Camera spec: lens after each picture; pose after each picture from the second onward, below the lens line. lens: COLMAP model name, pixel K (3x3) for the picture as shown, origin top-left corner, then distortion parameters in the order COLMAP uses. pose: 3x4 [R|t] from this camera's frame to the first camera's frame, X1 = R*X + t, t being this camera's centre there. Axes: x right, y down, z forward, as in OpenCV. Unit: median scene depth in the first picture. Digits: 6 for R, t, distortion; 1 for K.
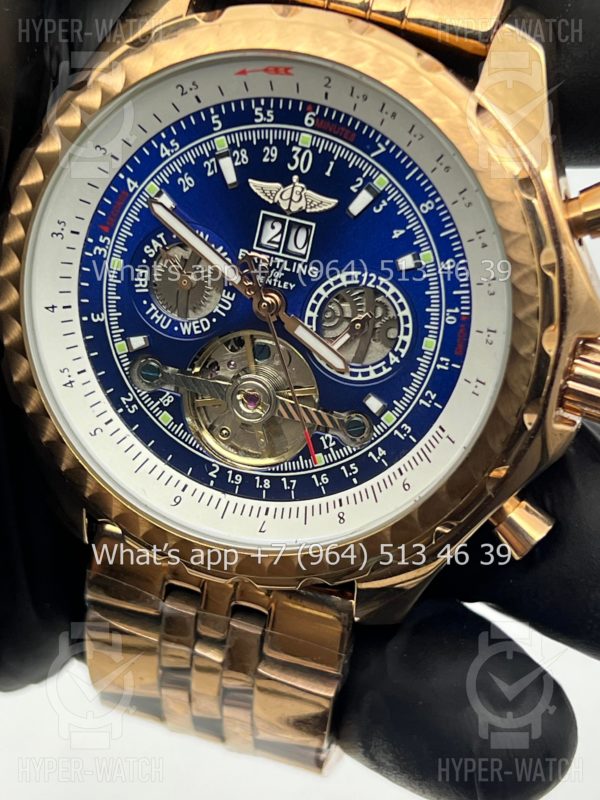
lens RADIAL K [[1862.8, 0, 302.8], [0, 1862.8, 397.1], [0, 0, 1]] dist [0.210837, 0.000000]
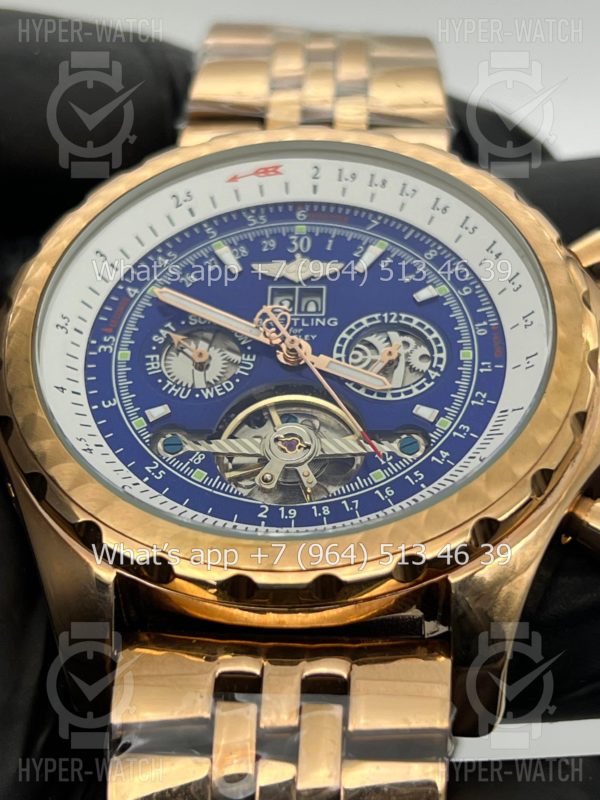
lens RADIAL K [[1862.8, 0, 299.0], [0, 1862.8, 400.0], [0, 0, 1]] dist [0.210837, 0.000000]
pose [[0.966344, -0.021512, 0.256354, -0.264709], [0.207907, 0.652189, -0.728989, 0.673413], [-0.151509, 0.757751, 0.634711, 0.407802]]
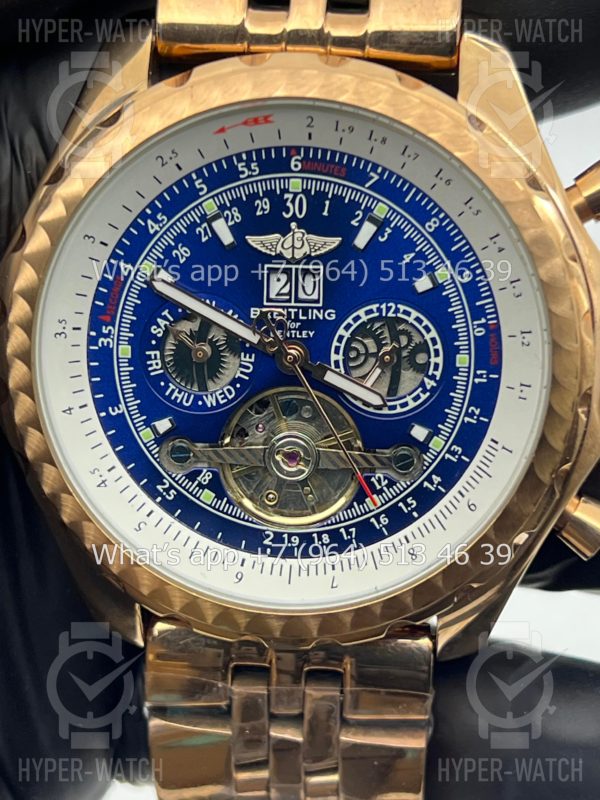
lens RADIAL K [[1862.8, 0, 300.5], [0, 1862.8, 399.8], [0, 0, 1]] dist [0.210837, 0.000000]
pose [[0.967603, -0.215714, 0.131192, -0.147488], [0.222155, 0.974330, -0.036445, 0.008773], [-0.119963, 0.064409, 0.990687, 0.034317]]
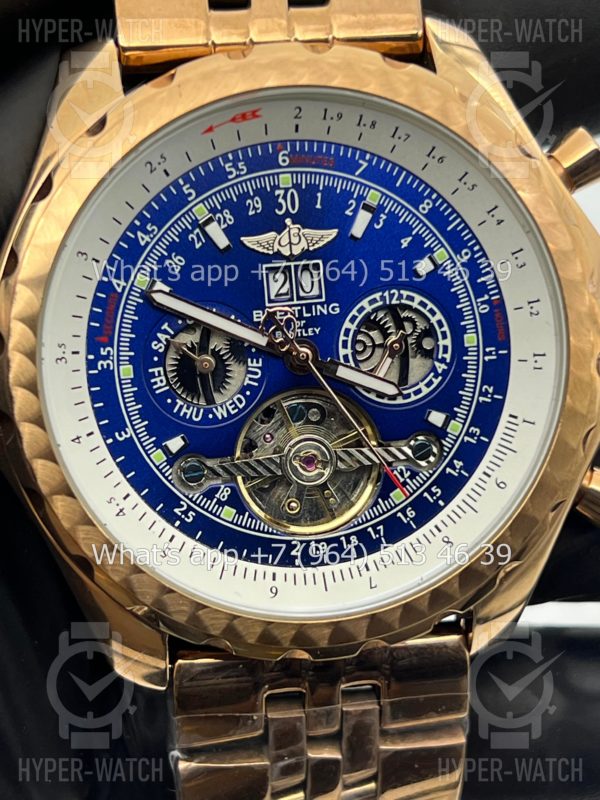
lens RADIAL K [[1862.8, 0, 296.1], [0, 1862.8, 401.7], [0, 0, 1]] dist [0.210837, 0.000000]
pose [[0.885764, -0.311992, 0.343633, -0.355262], [0.353859, 0.933038, -0.064997, 0.032786], [-0.300344, 0.179169, 0.936852, 0.117139]]
